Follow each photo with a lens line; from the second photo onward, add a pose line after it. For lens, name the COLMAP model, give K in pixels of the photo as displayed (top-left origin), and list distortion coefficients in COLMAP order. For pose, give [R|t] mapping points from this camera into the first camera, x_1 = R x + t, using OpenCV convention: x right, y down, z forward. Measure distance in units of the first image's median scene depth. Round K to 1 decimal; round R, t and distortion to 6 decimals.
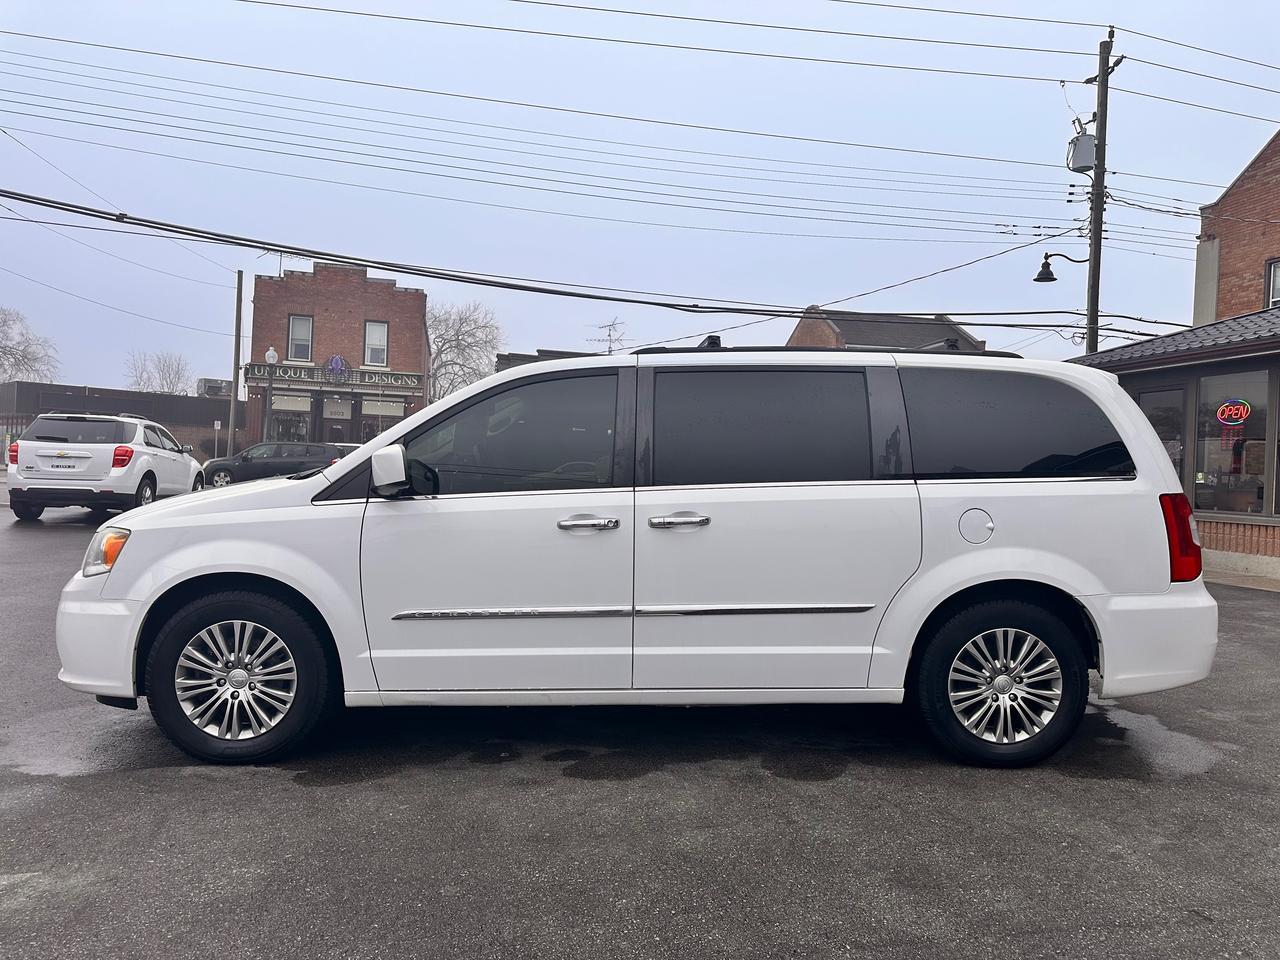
lens RADIAL K [[898.2, 0, 641.5], [0, 898.2, 476.9], [0, 0, 1]] dist [0.036278, -0.045310]
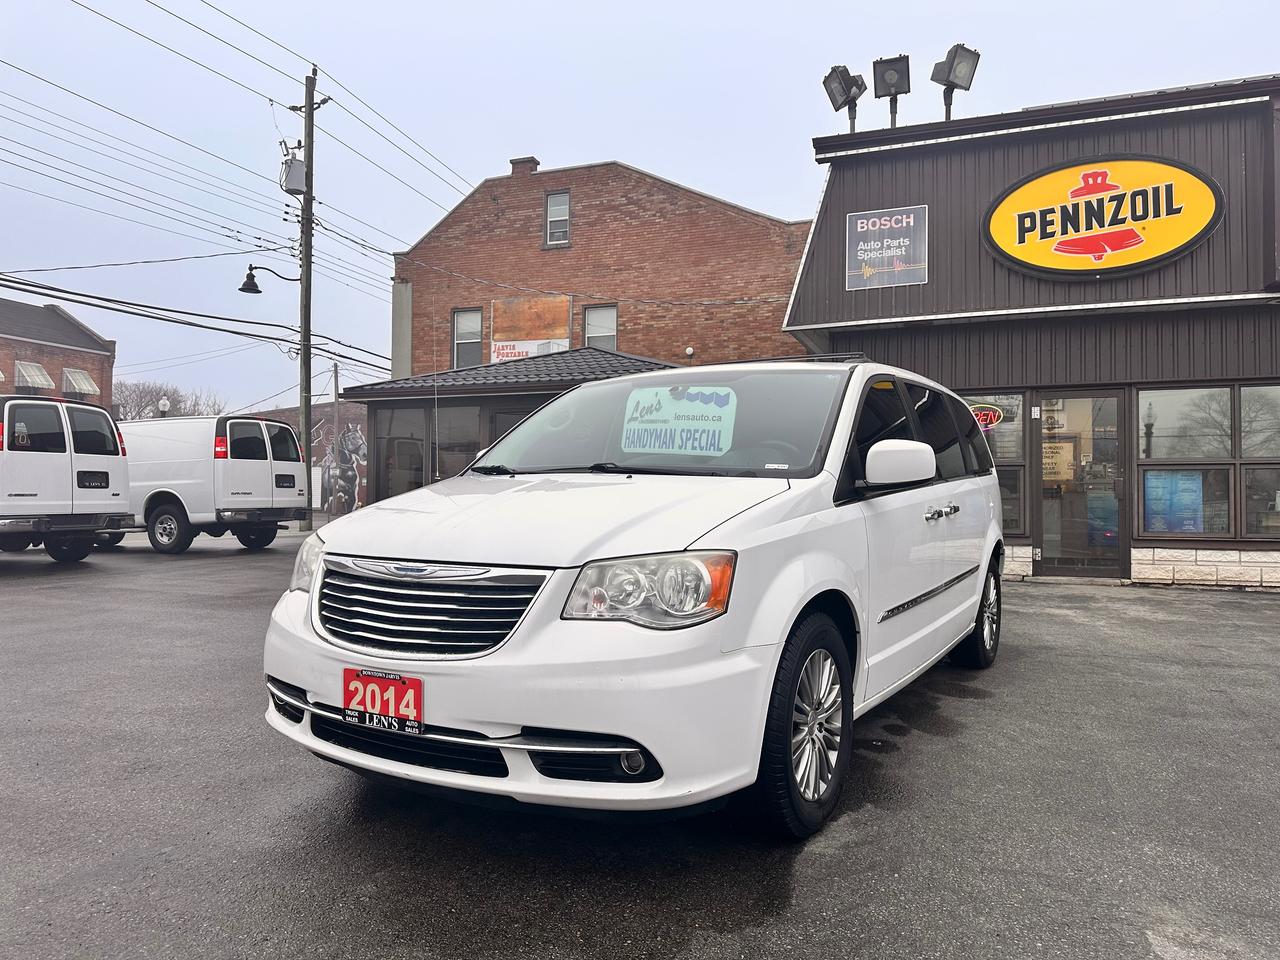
lens RADIAL K [[912.5, 0, 636.8], [0, 912.5, 481.5], [0, 0, 1]] dist [0.004114, -0.003525]
pose [[0.535709, -0.007727, 0.844368, -0.190967], [0.016588, 0.999861, -0.001374, 0.001177], [-0.844240, 0.014742, 0.535763, 0.109213]]
